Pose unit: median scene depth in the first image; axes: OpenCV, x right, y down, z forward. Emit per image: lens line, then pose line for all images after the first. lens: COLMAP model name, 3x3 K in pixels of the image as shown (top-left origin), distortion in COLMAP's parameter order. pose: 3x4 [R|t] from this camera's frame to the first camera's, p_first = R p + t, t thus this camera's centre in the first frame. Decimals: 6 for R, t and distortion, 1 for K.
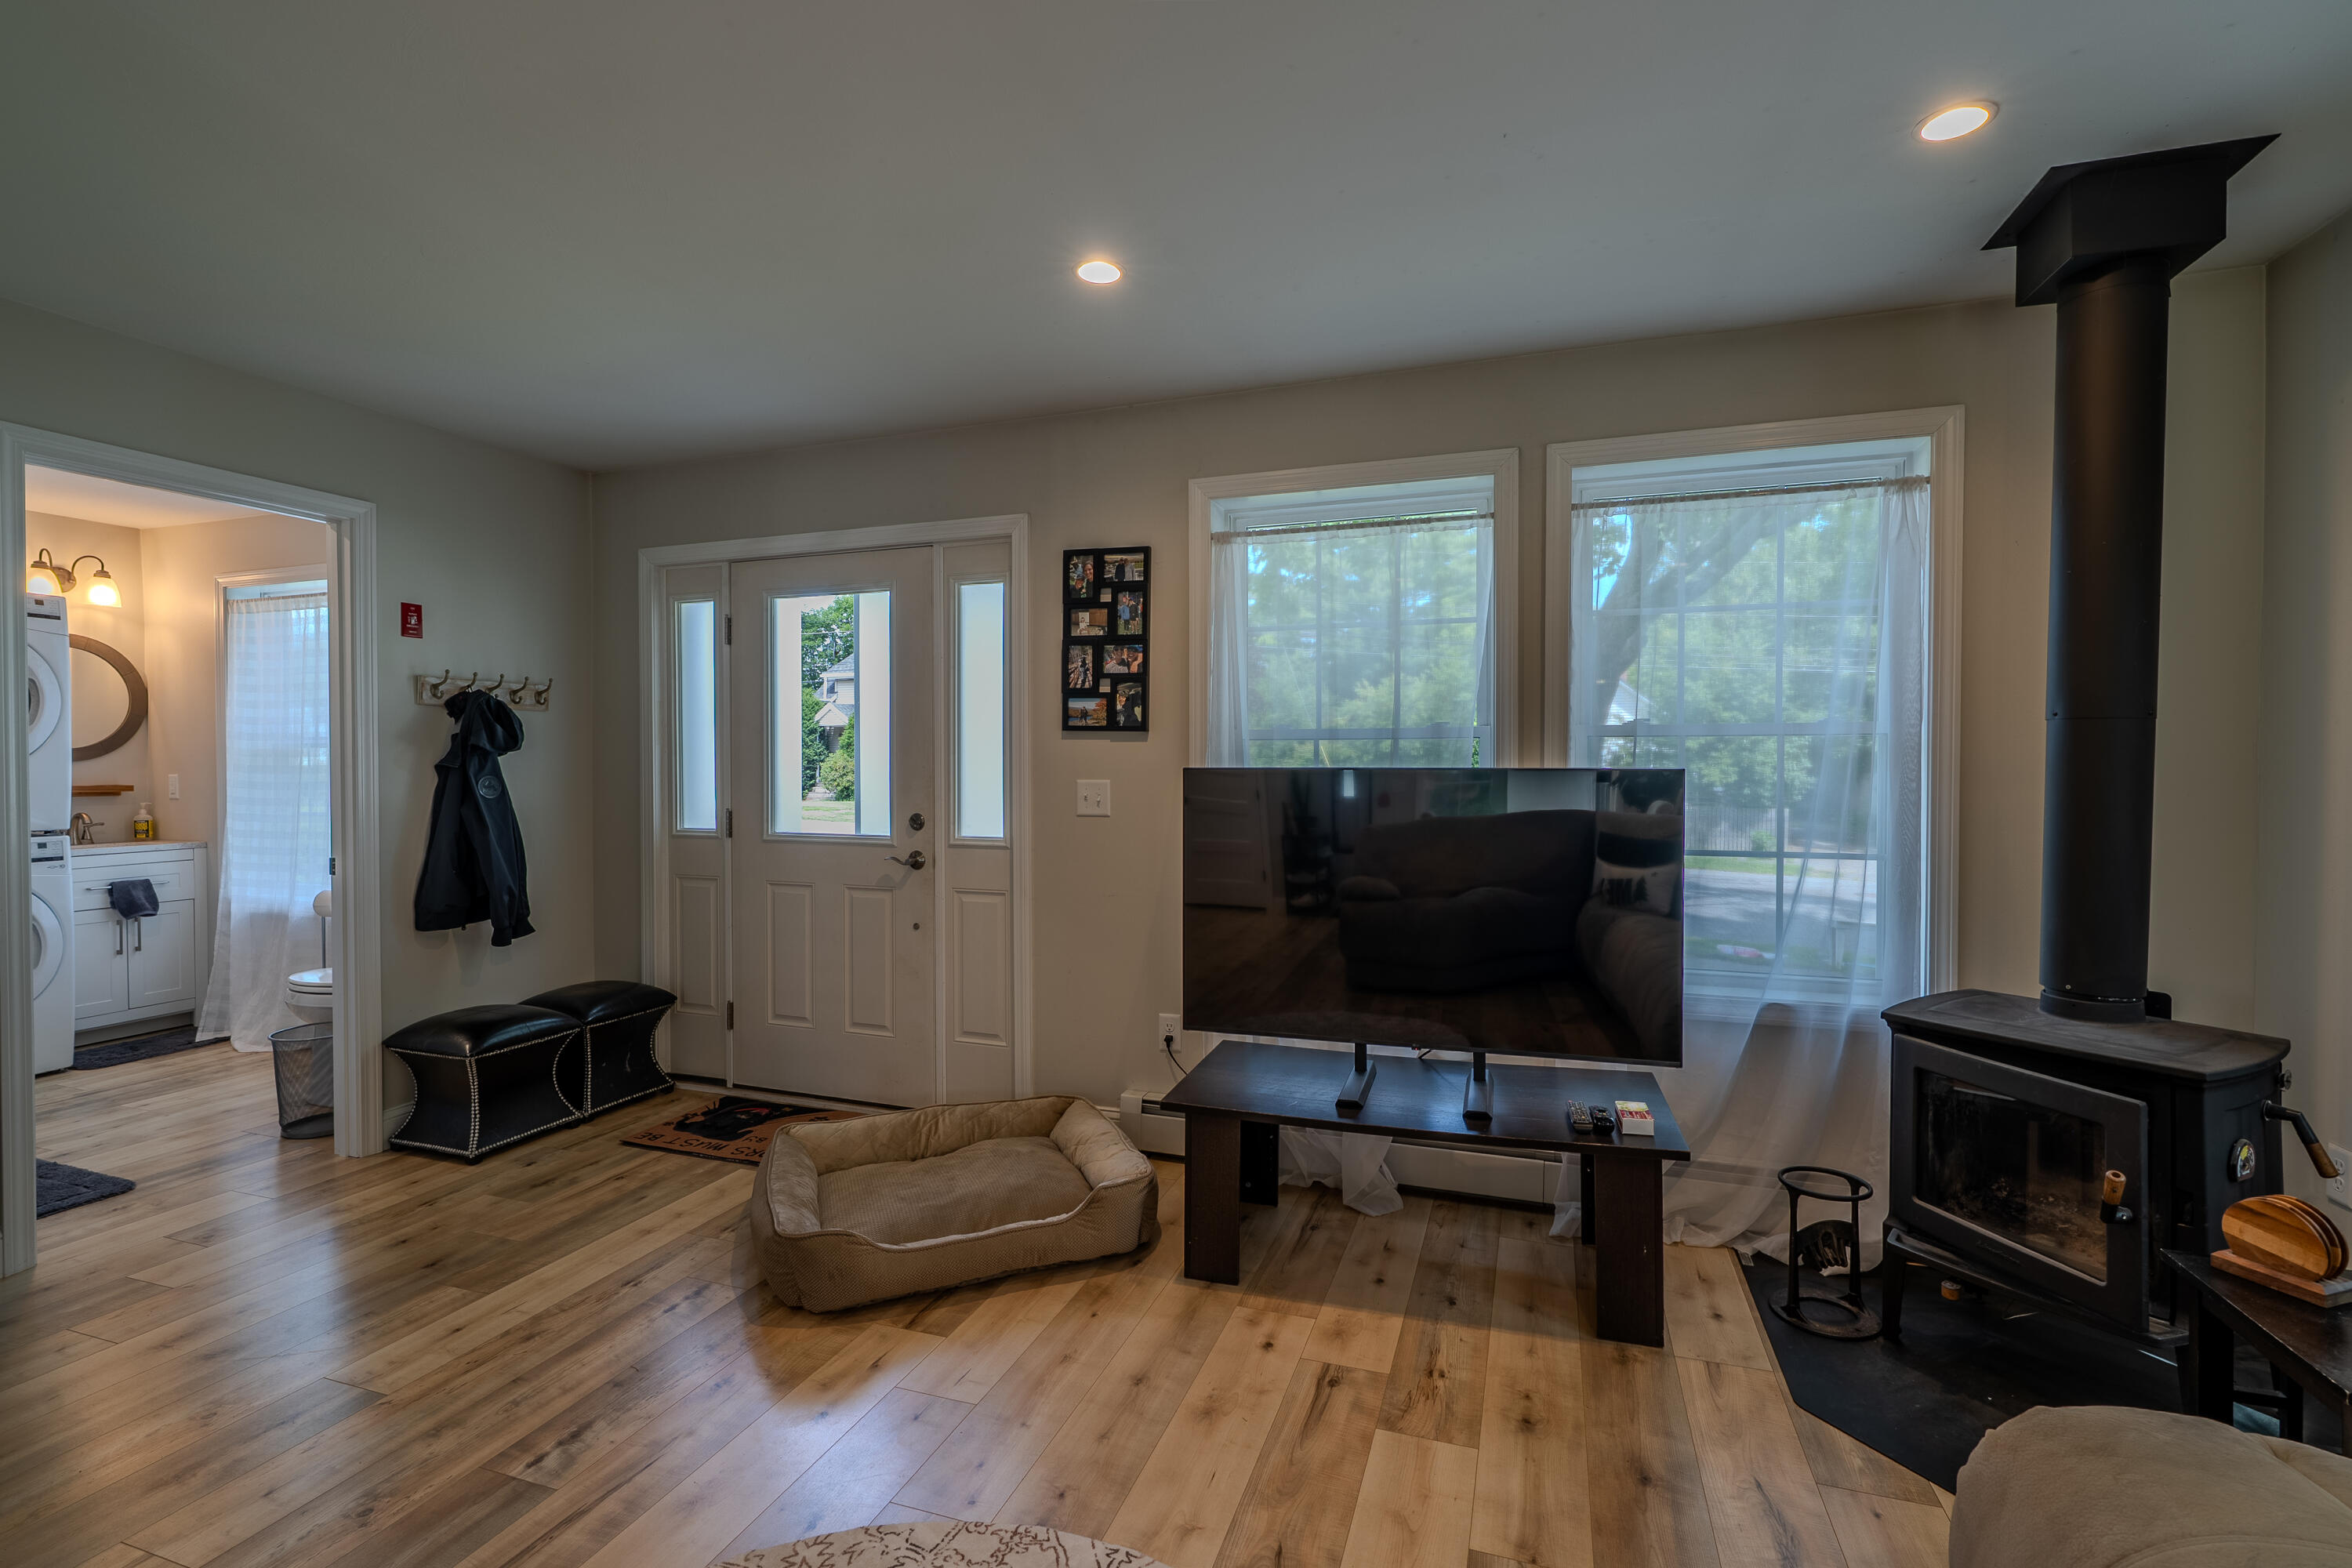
lens RADIAL K [[1053.0, 0, 1181.5], [0, 1053.0, 778.9], [0, 0, 1]] dist [-0.003878, 0.001004]
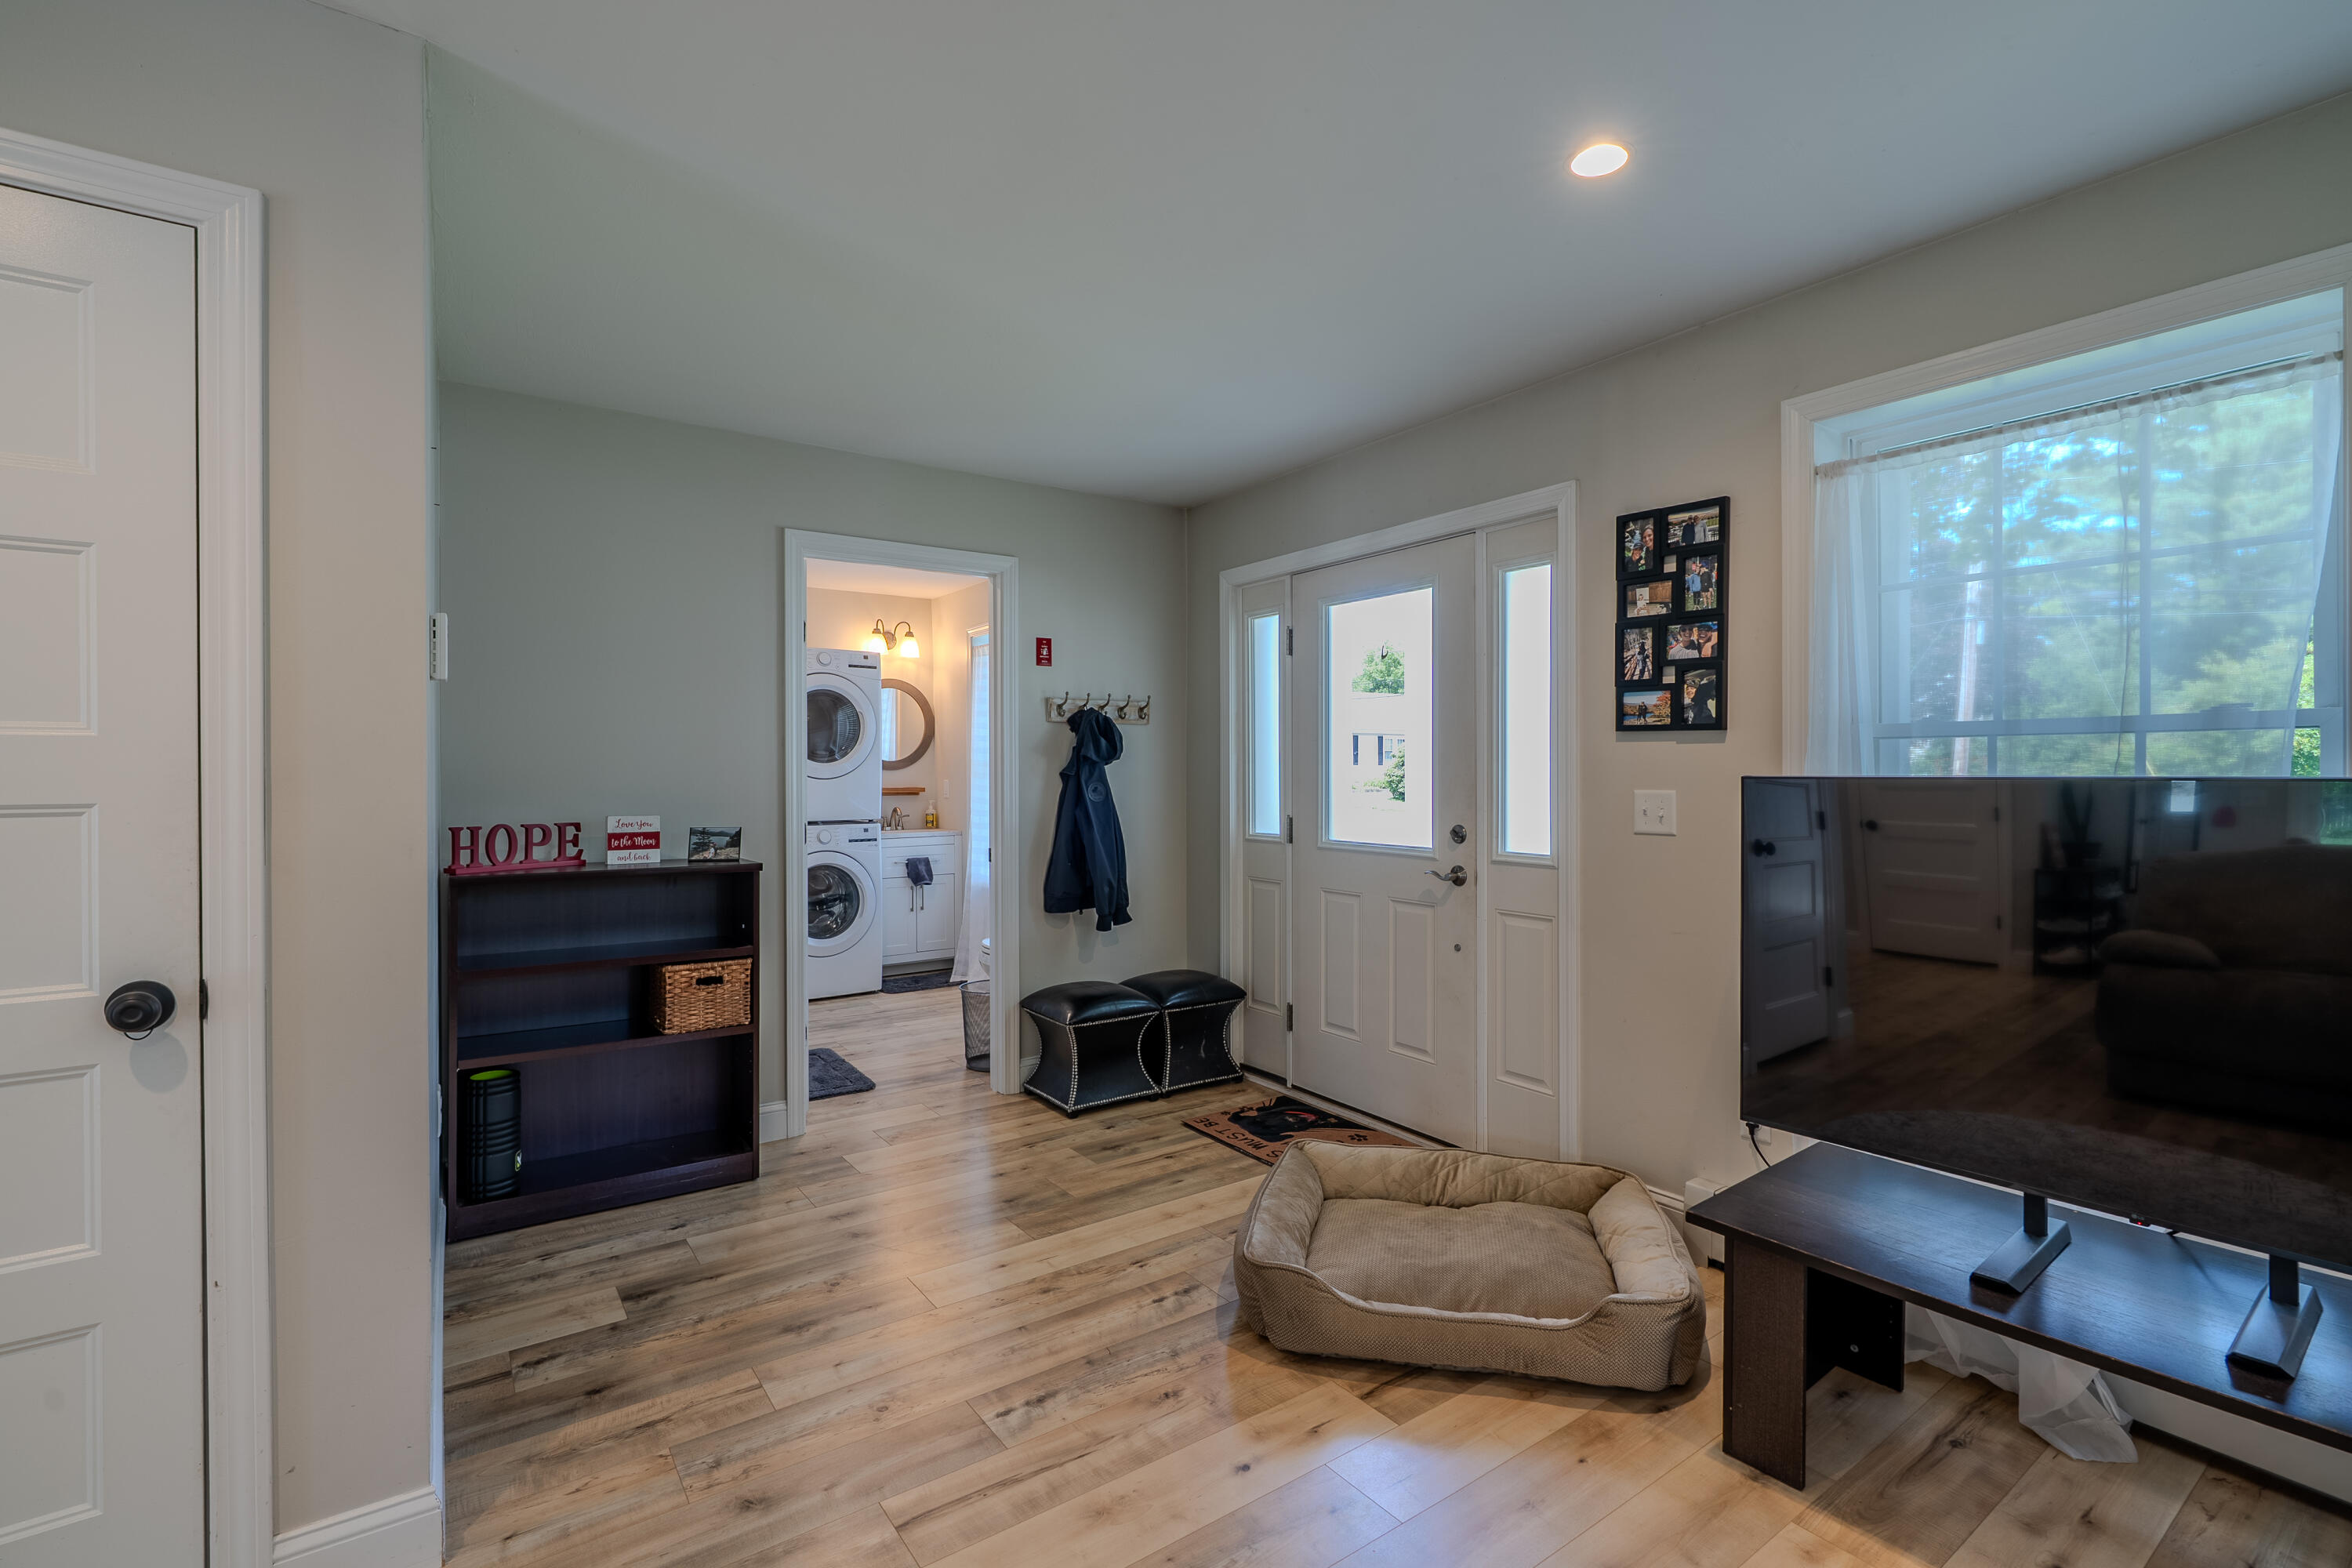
lens RADIAL K [[1053.4, 0, 1180.3], [0, 1053.4, 775.9], [0, 0, 1]] dist [-0.003912, 0.000936]
pose [[0.815515, 0.001200, -0.578735, 0.090765], [-0.006703, 0.999950, -0.007371, -0.001892], [0.578697, 0.009890, 0.815482, 0.116800]]
